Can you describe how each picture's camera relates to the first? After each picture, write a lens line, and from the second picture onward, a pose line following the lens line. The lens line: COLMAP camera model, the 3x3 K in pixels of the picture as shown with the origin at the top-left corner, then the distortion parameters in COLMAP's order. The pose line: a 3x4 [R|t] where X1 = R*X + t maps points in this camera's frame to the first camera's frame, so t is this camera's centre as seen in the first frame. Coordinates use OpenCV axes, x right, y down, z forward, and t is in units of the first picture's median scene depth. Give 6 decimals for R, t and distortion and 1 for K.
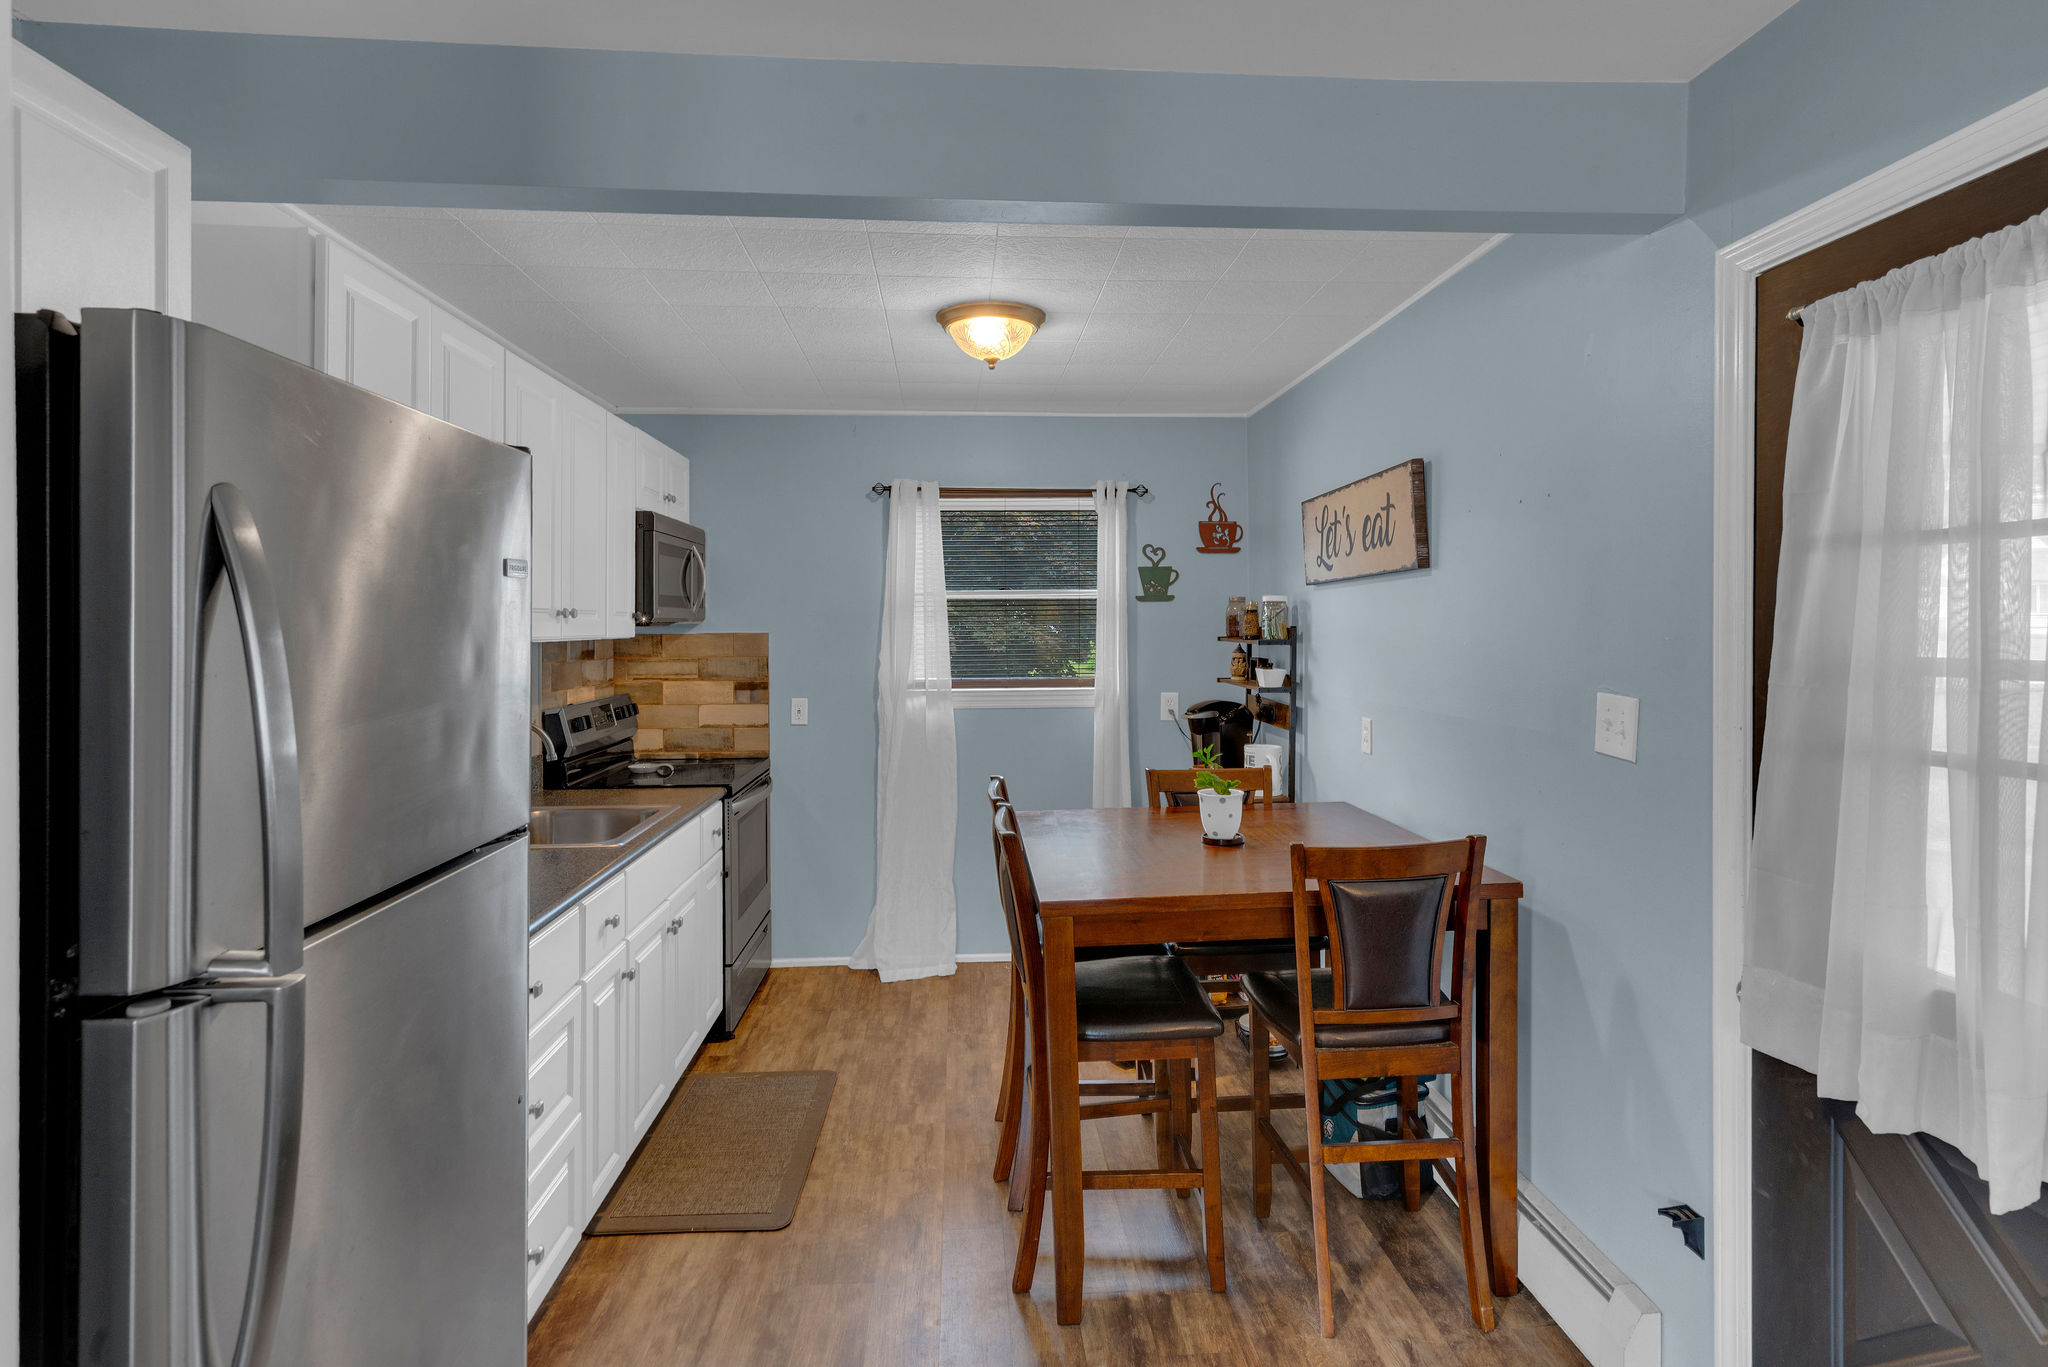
lens RADIAL K [[1048.0, 0, 1026.8], [0, 1048.0, 624.6], [0, 0, 1]] dist [0.002218, 0.000503]
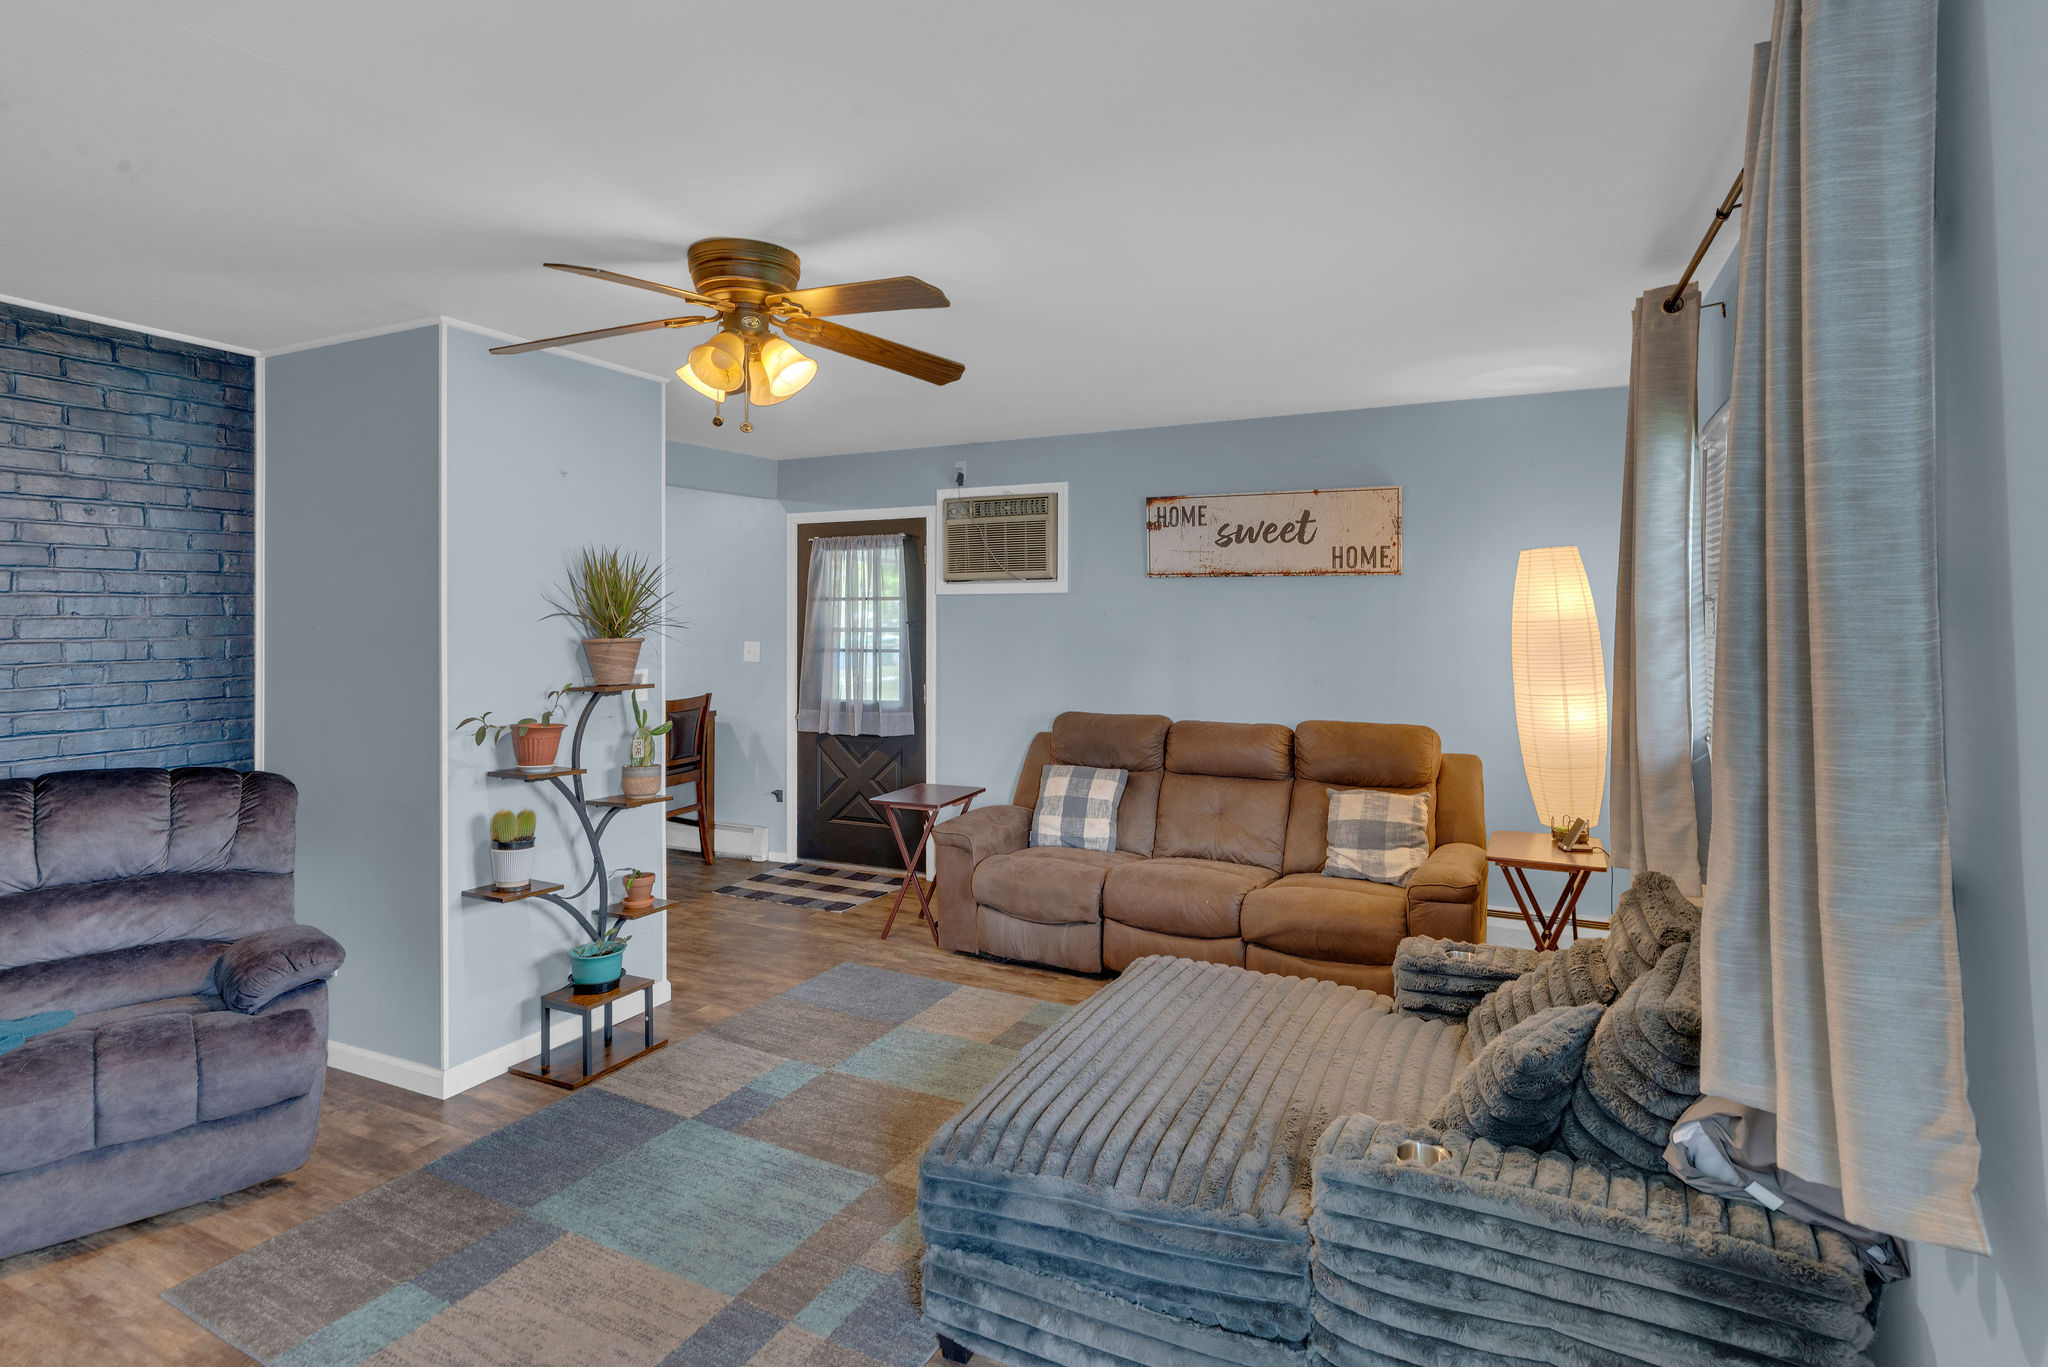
lens RADIAL K [[1023.2, 0, 1030.8], [0, 1023.2, 612.5], [0, 0, 1]] dist [-0.000332, 0.000122]
pose [[0.501998, 0.003054, 0.864864, -0.822720], [-0.000053, 0.999994, -0.003501, -0.005010], [-0.864869, 0.001712, 0.501995, -0.618964]]
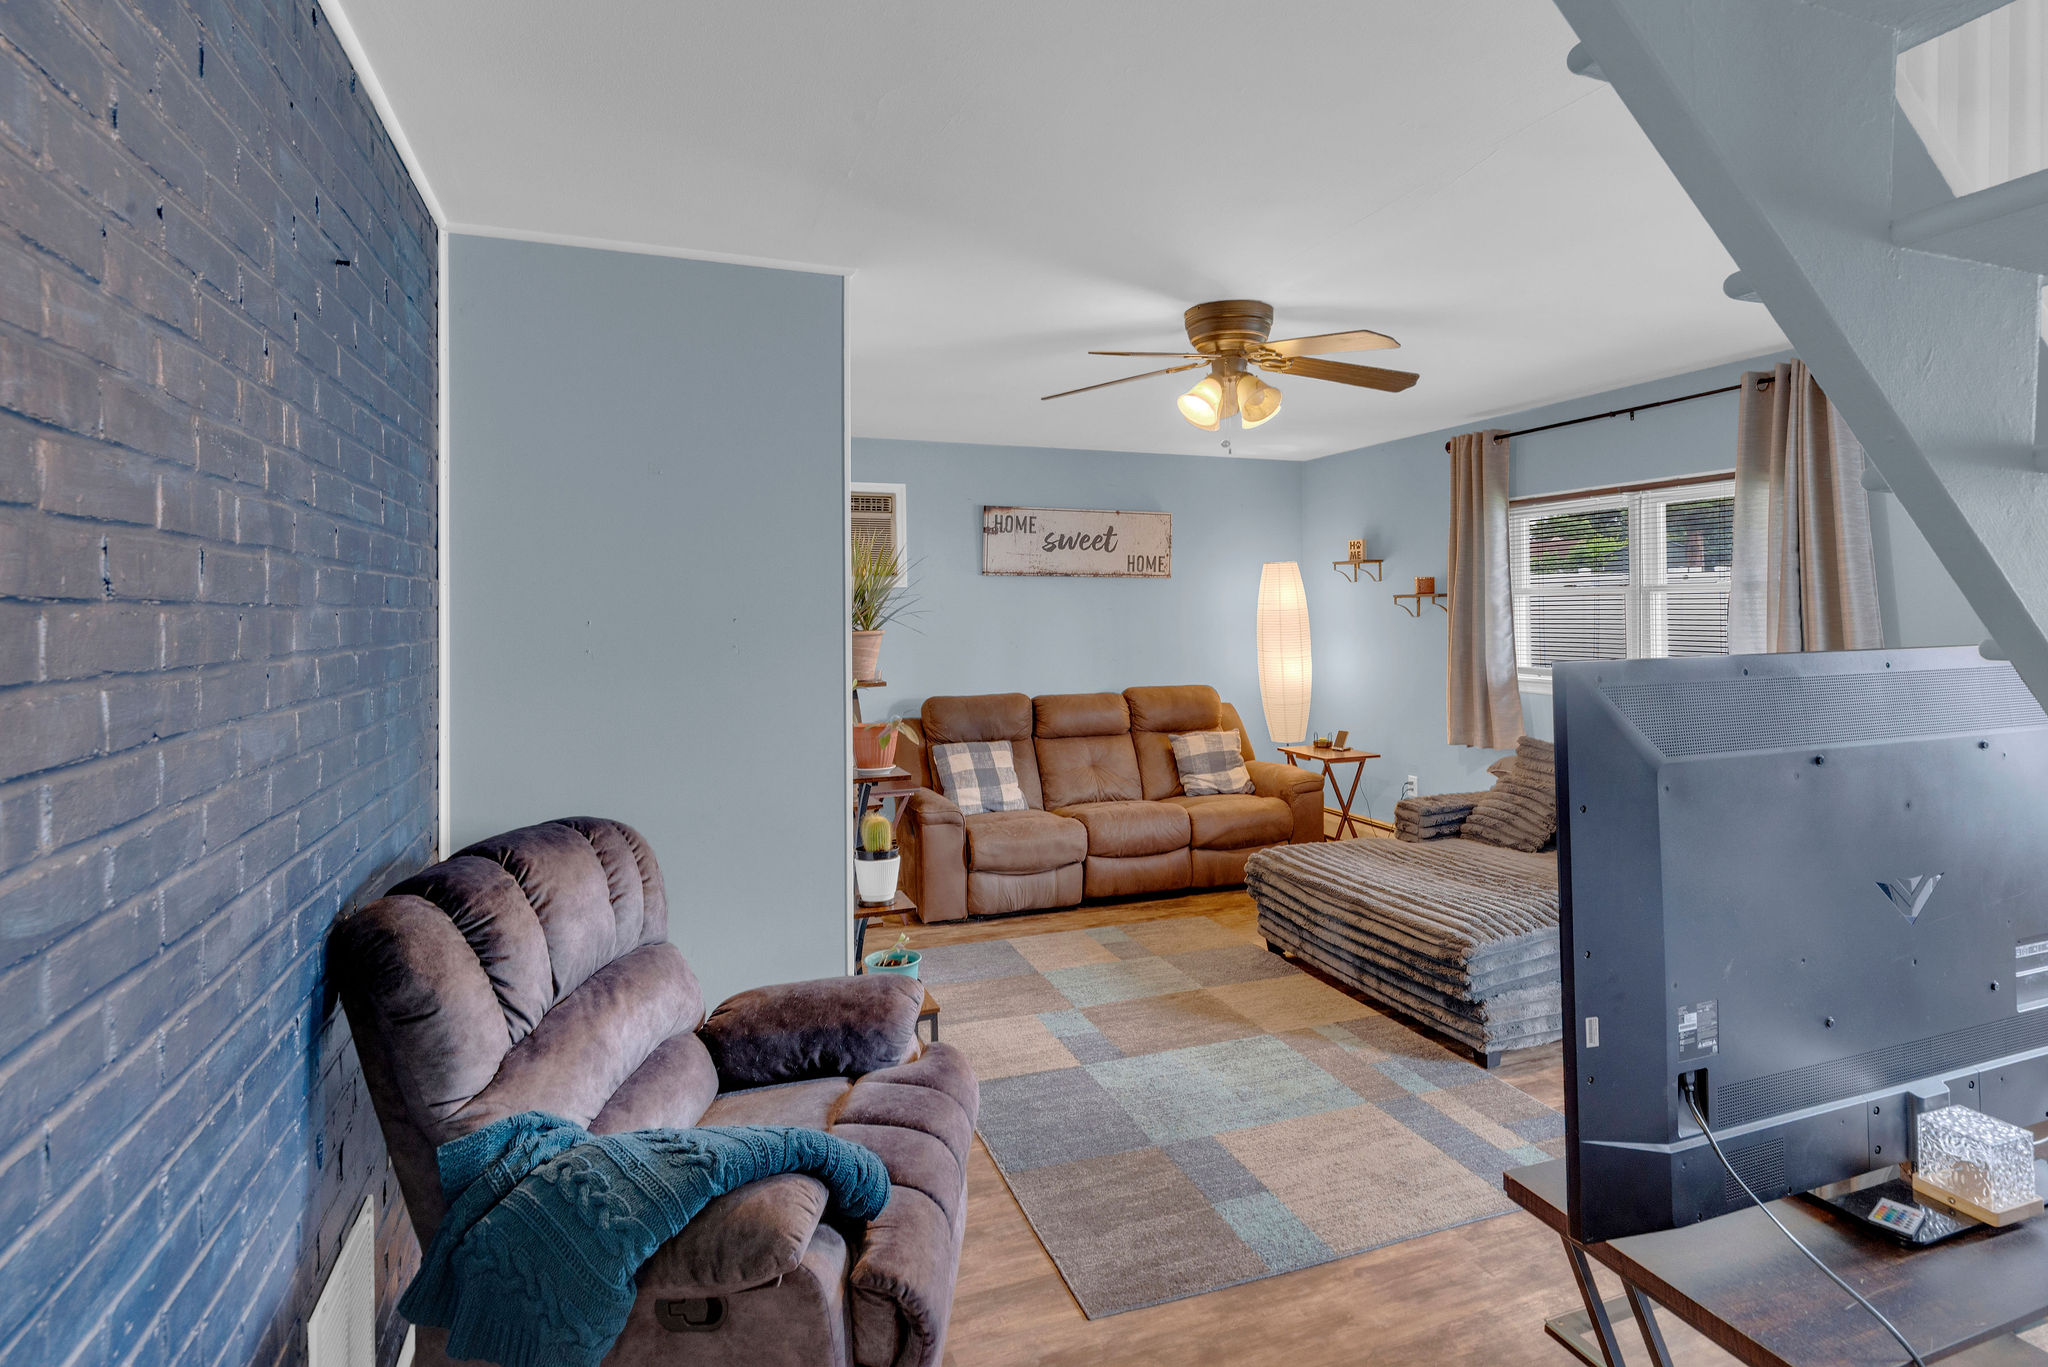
lens RADIAL K [[1018.8, 0, 1050.7], [0, 1018.8, 614.8], [0, 0, 1]] dist [0.000477, 0.000368]
pose [[-0.291449, -0.001986, 0.956584, -1.061301], [0.007315, 0.999964, 0.004305, -0.002151], [-0.956559, 0.008252, -0.291423, 0.194809]]
